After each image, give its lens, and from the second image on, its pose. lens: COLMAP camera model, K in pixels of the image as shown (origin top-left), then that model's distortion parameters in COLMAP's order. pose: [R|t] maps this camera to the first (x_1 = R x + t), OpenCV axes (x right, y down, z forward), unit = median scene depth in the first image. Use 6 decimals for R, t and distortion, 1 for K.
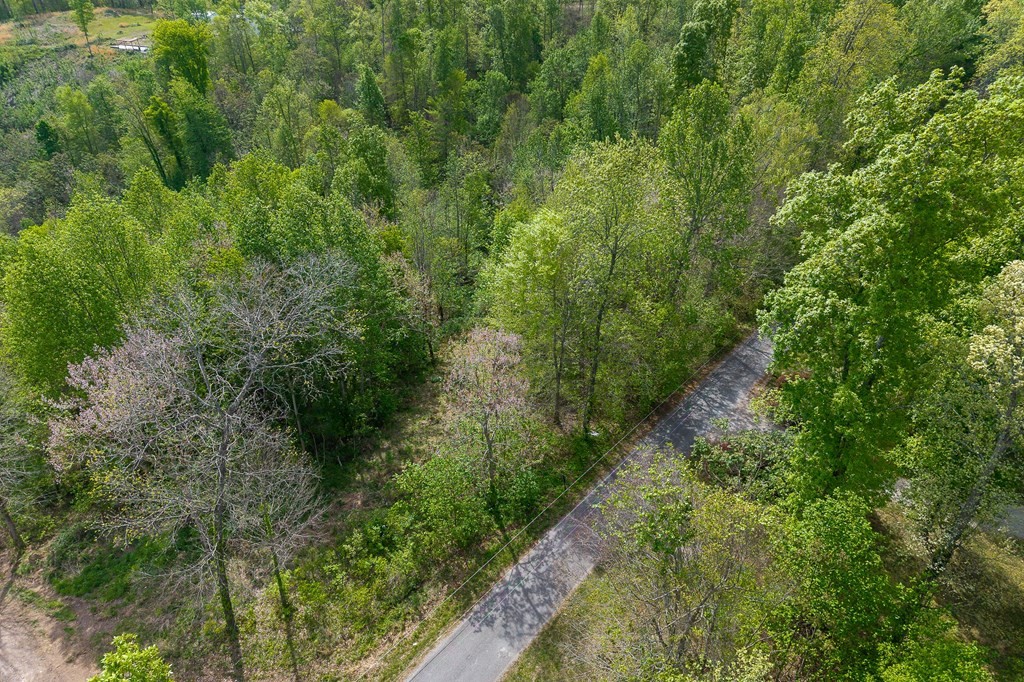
lens RADIAL K [[679.0, 0, 509.5], [0, 679.0, 356.9], [0, 0, 1]] dist [0.000535, -0.000969]
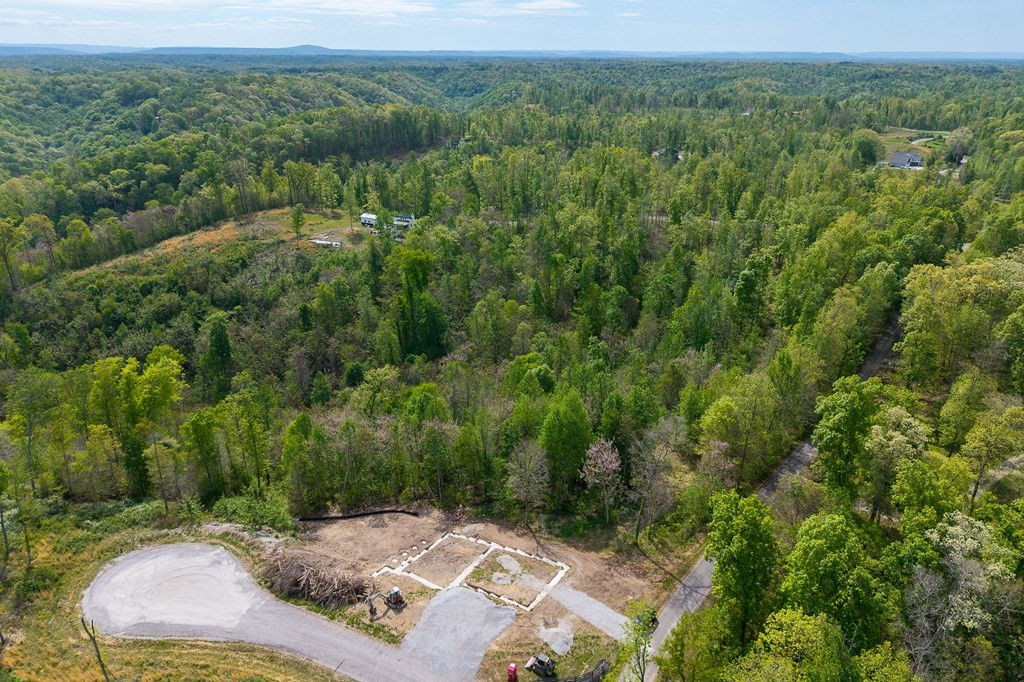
lens RADIAL K [[715.4, 0, 493.5], [0, 715.4, 340.4], [0, 0, 1]] dist [0.054006, -0.046446]
pose [[0.999861, 0.006653, -0.015302, -0.781958], [-0.009482, 0.981163, -0.192948, 0.117348], [0.013730, 0.193066, 0.981090, -1.767899]]
